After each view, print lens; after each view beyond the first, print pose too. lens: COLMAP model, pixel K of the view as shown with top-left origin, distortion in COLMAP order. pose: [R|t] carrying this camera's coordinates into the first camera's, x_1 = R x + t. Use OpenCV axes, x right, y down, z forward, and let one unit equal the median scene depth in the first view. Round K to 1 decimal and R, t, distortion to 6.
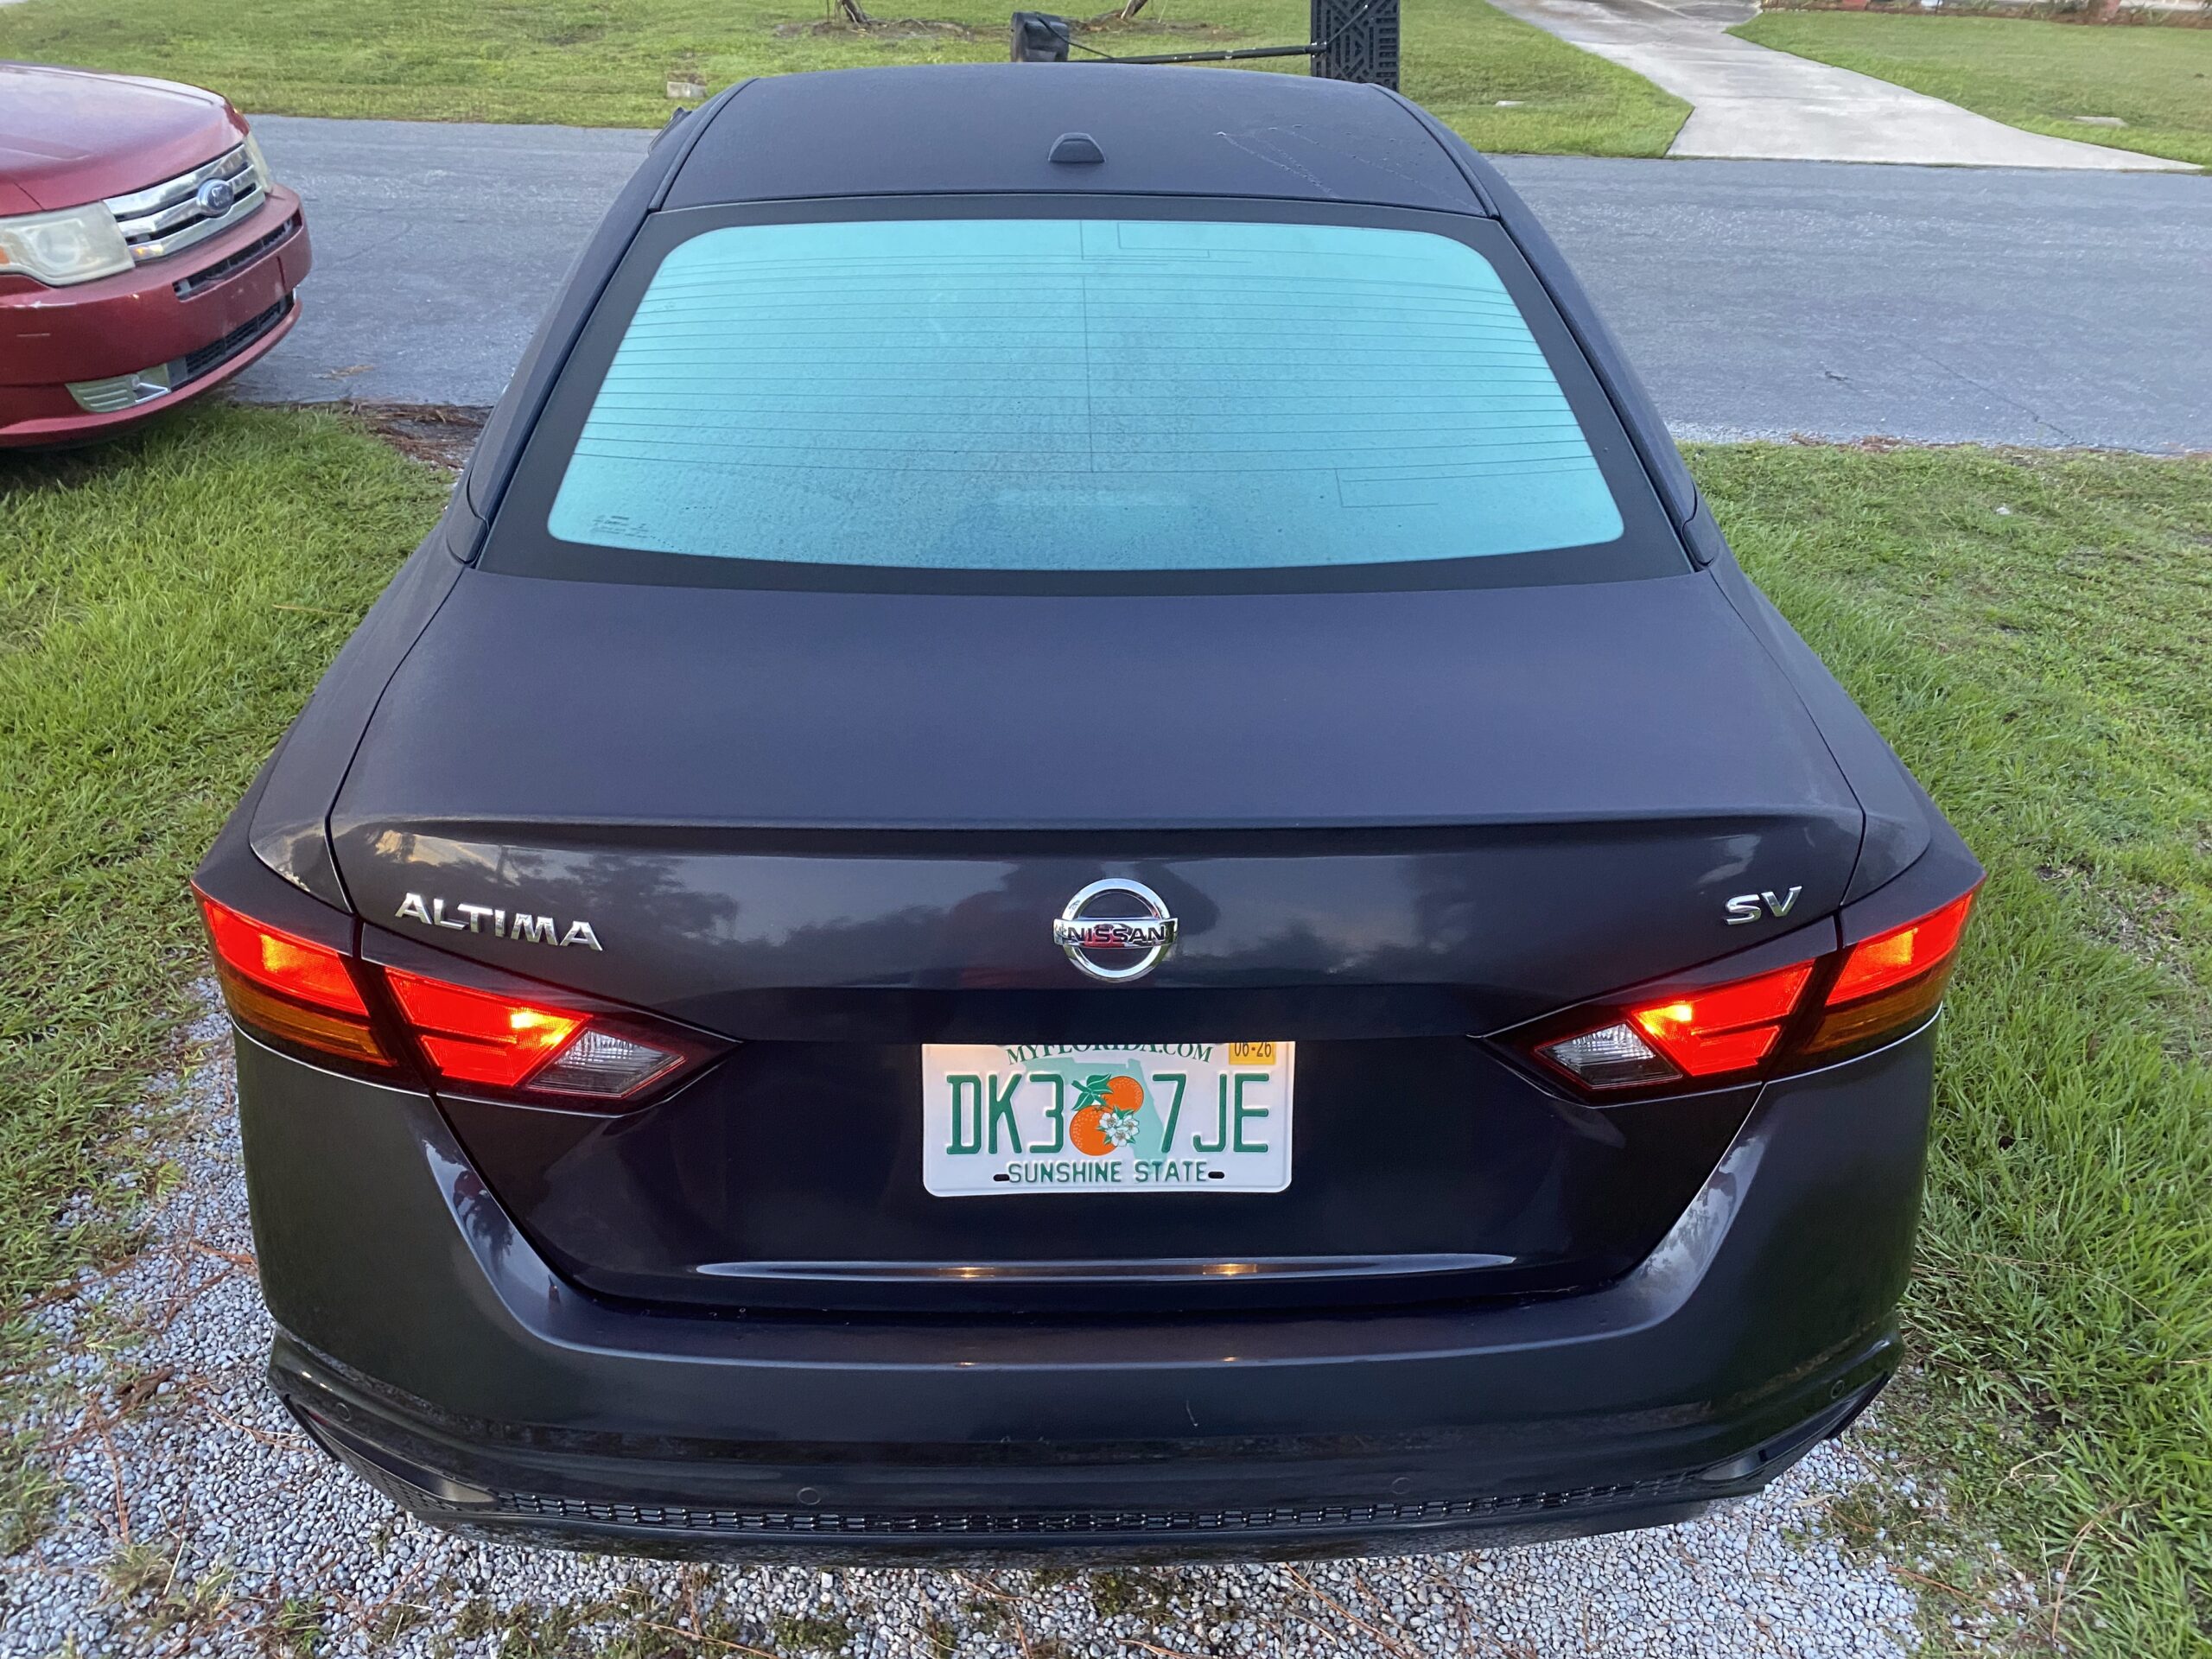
lens RADIAL K [[1677.2, 0, 1106.6], [0, 1677.2, 821.5], [0, 0, 1]] dist [0.003171, -0.004224]
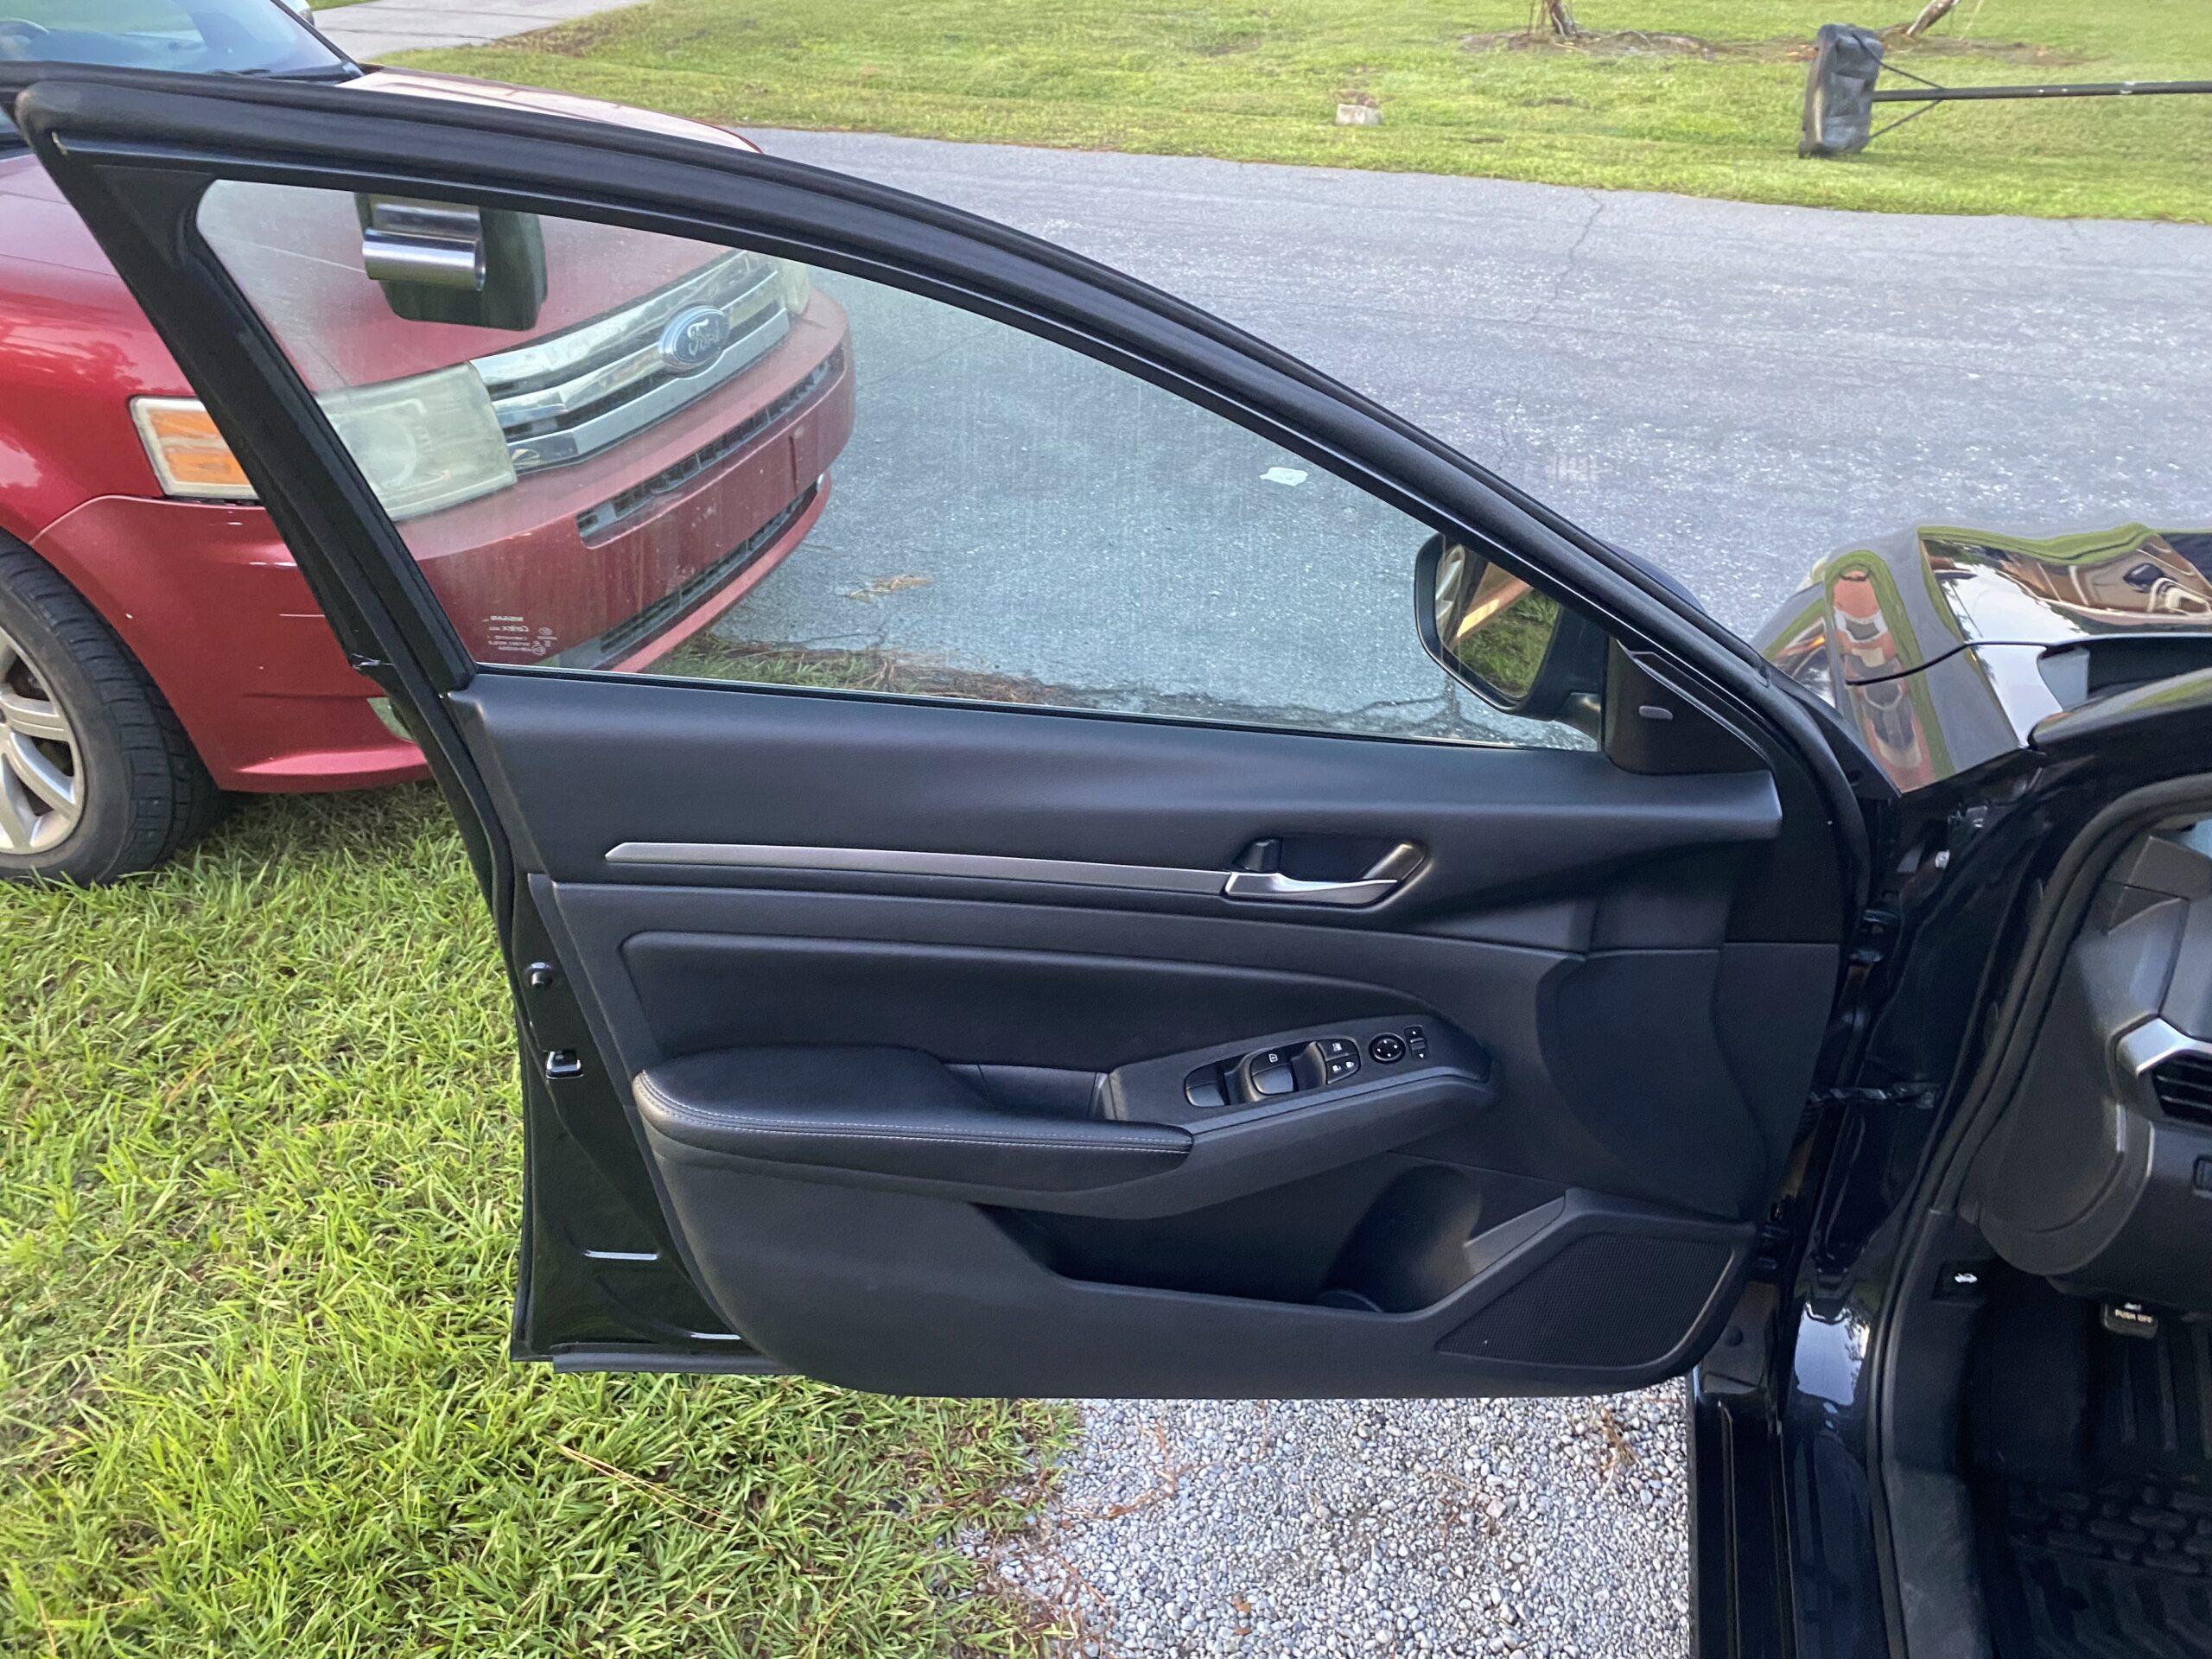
lens RADIAL K [[1671.0, 0, 1106.0], [0, 1671.0, 829.5], [0, 0, 1]] dist [0.000901, -0.005475]
pose [[0.947470, 0.149408, -0.282802, -0.101555], [-0.149155, 0.988557, 0.022553, -0.111479], [0.282936, 0.020813, 0.958913, 0.234378]]
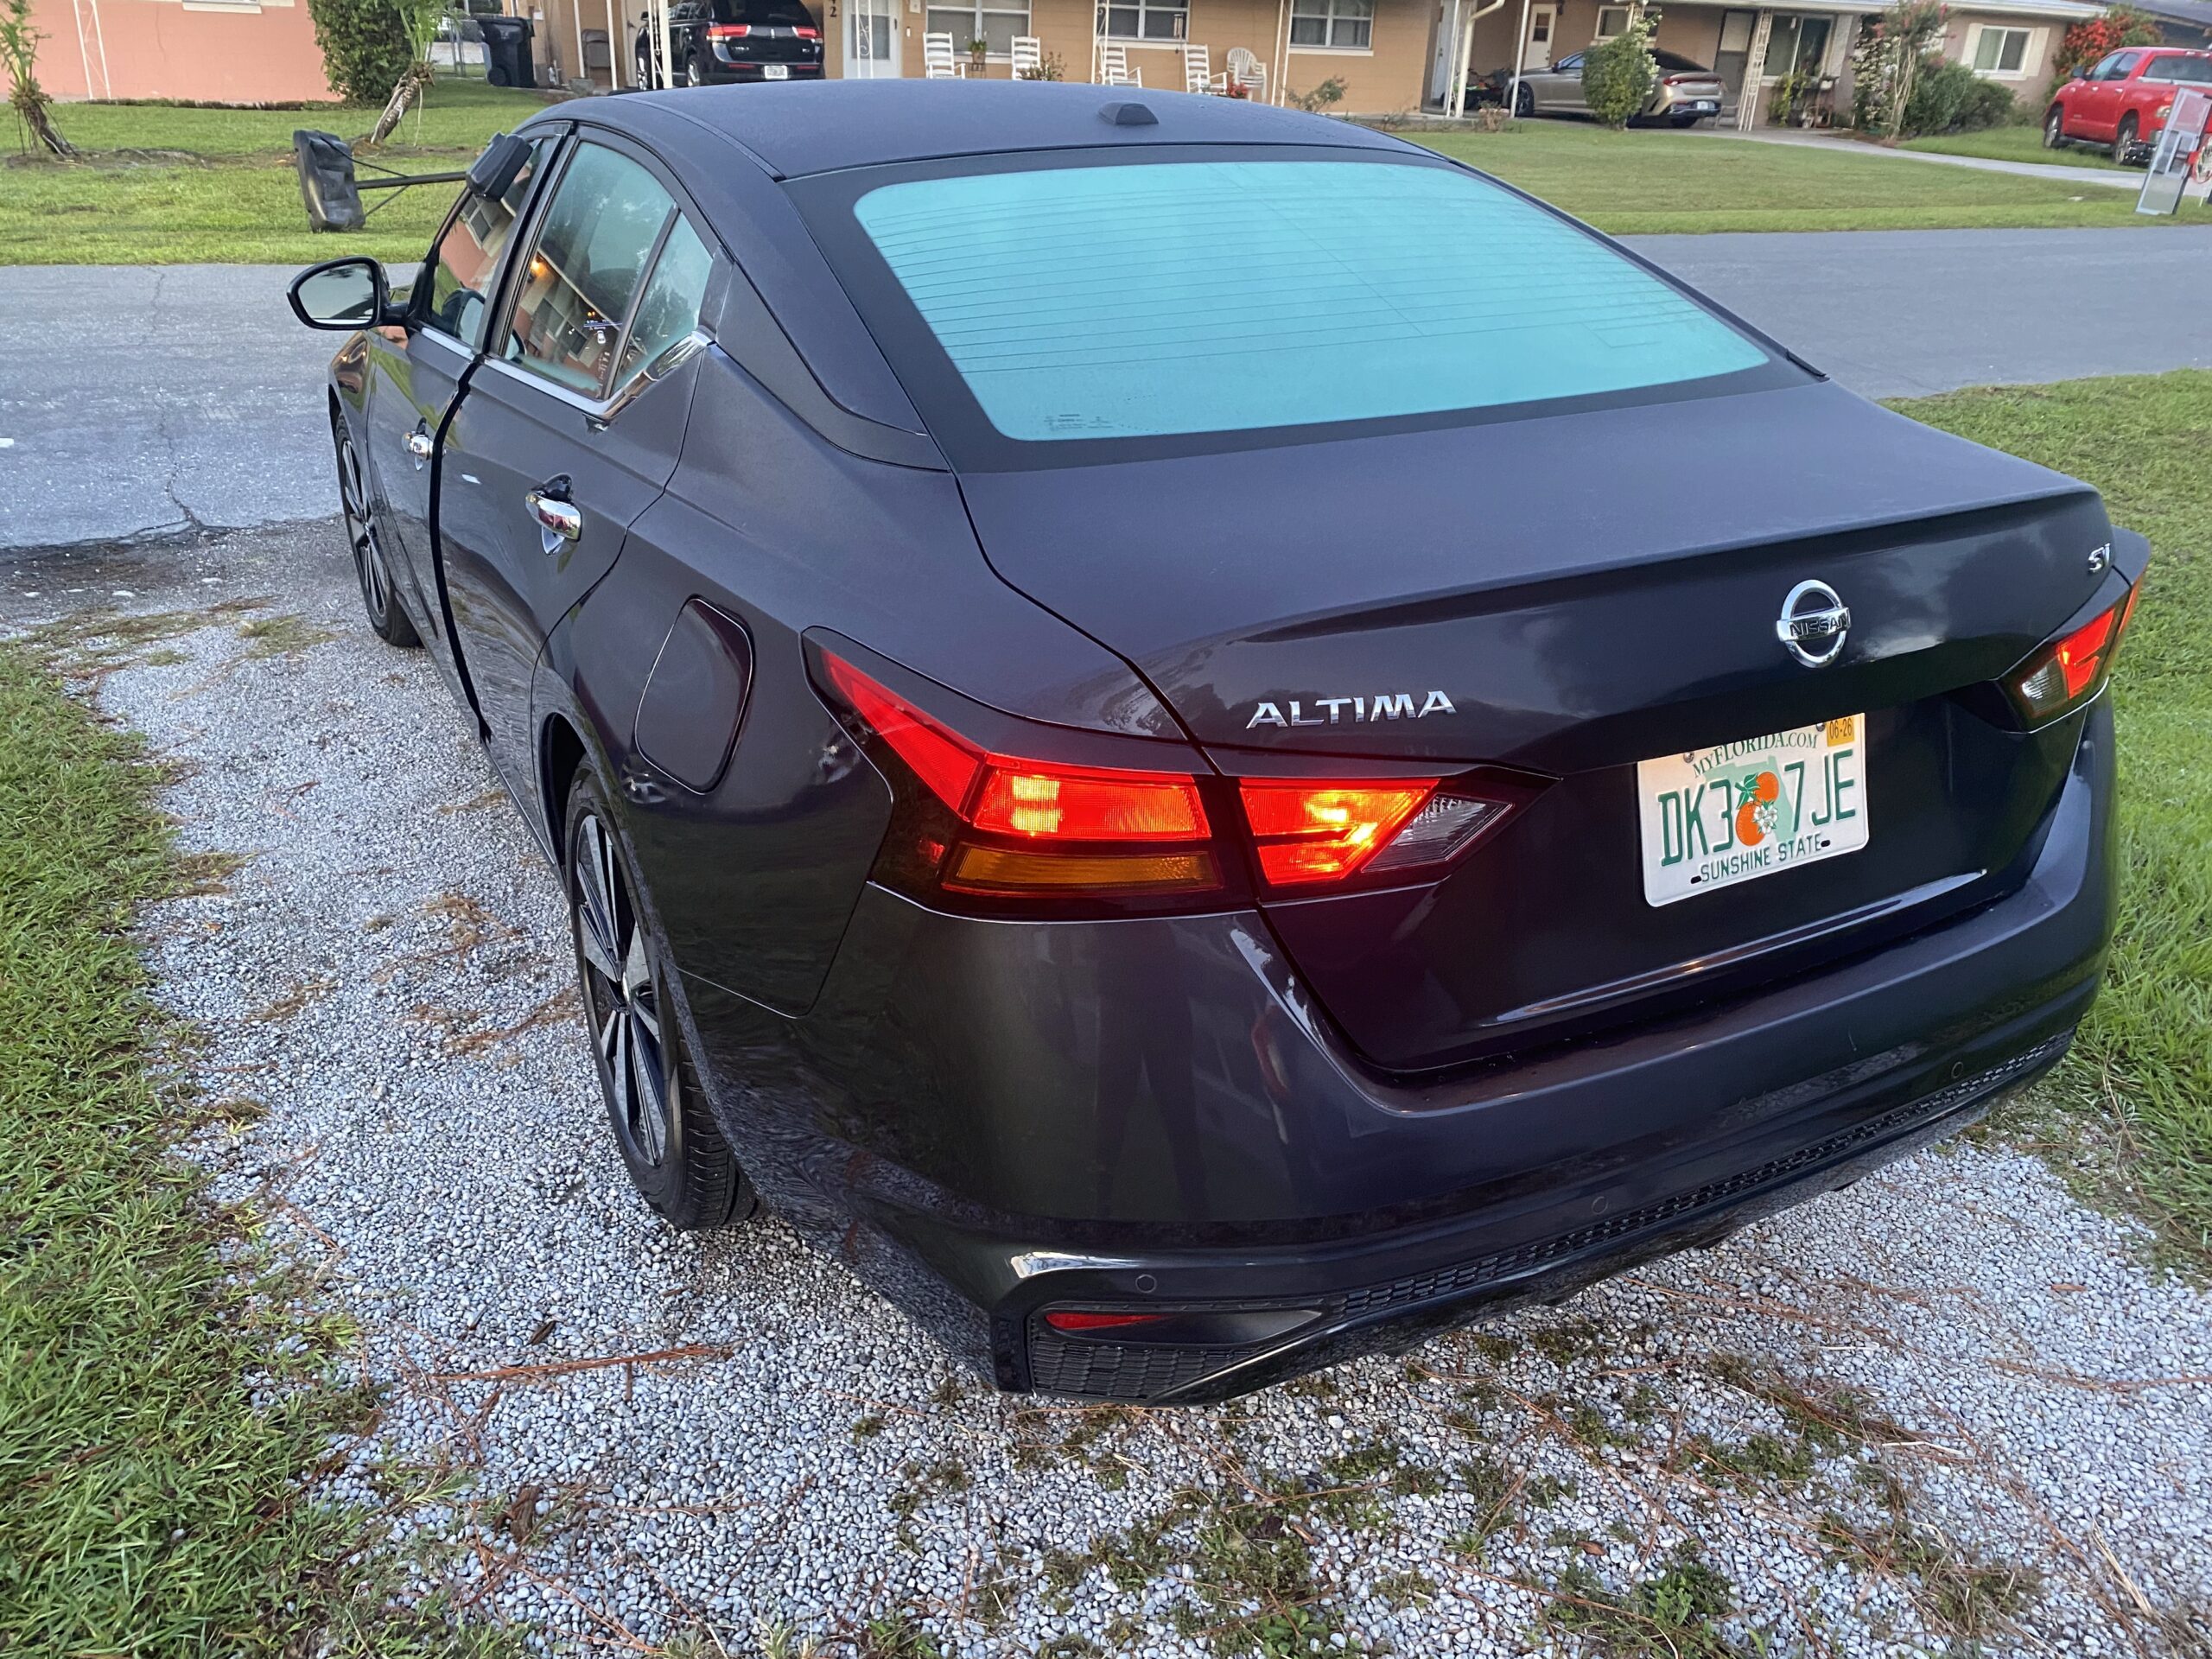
lens RADIAL K [[1671.0, 0, 1106.0], [0, 1671.0, 829.5], [0, 0, 1]] dist [0.000901, -0.005475]
pose [[0.896054, -0.187829, 0.402254, -0.106216], [0.212909, 0.976904, -0.018115, 0.013364], [-0.389561, 0.101876, 0.915349, 0.011113]]
